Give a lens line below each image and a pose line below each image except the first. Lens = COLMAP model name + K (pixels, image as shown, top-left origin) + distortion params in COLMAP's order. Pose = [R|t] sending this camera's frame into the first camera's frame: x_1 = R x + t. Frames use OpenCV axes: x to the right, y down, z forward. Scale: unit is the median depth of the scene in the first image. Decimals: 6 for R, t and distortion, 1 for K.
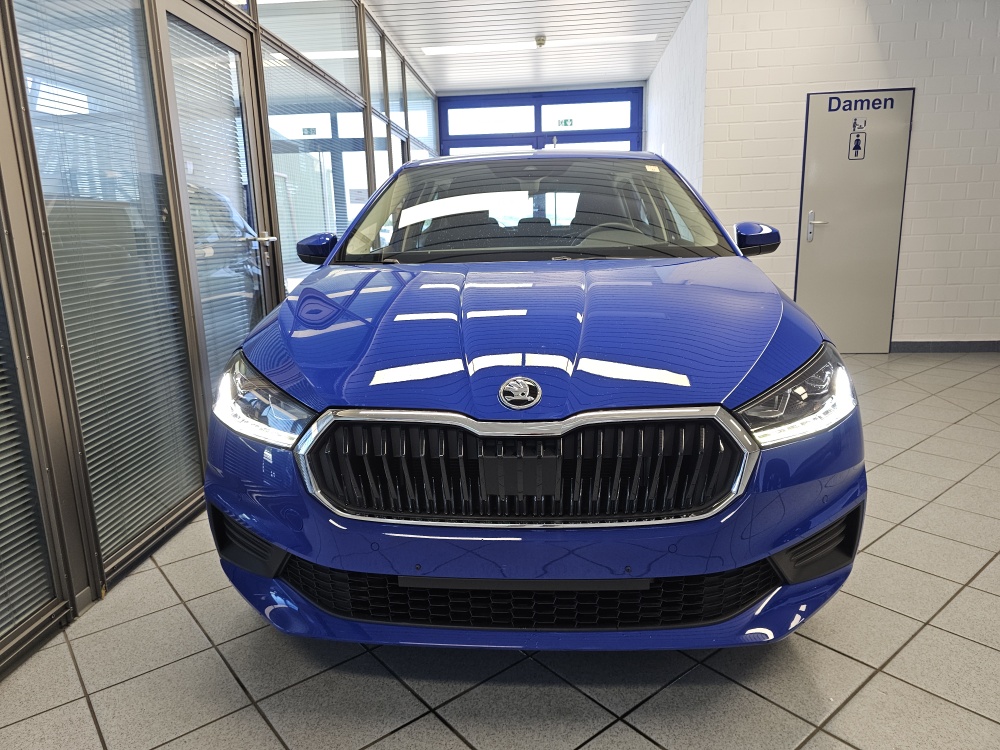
lens RADIAL K [[681.3, 0, 495.1], [0, 681.3, 381.2], [0, 0, 1]] dist [0.056885, -0.058720]
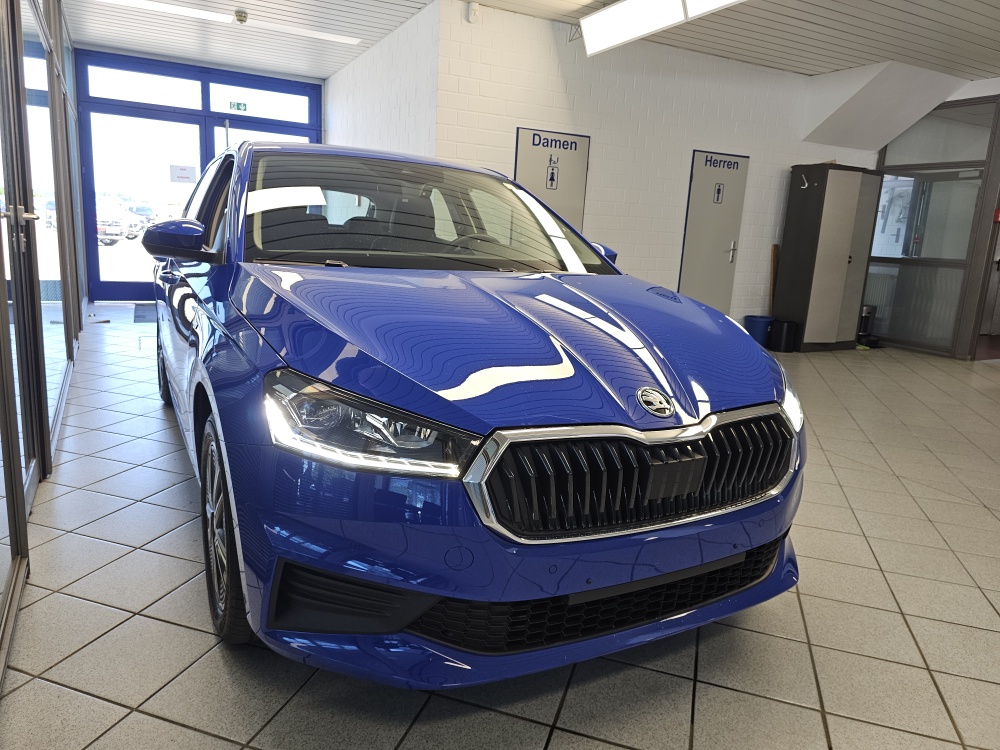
lens RADIAL K [[681.3, 0, 503.9], [0, 681.3, 373.8], [0, 0, 1]] dist [0.056885, -0.058720]
pose [[0.837619, -0.038242, 0.544914, -0.205703], [0.042329, 0.999091, 0.005050, -0.011691], [-0.544612, 0.018836, 0.838477, 0.059968]]
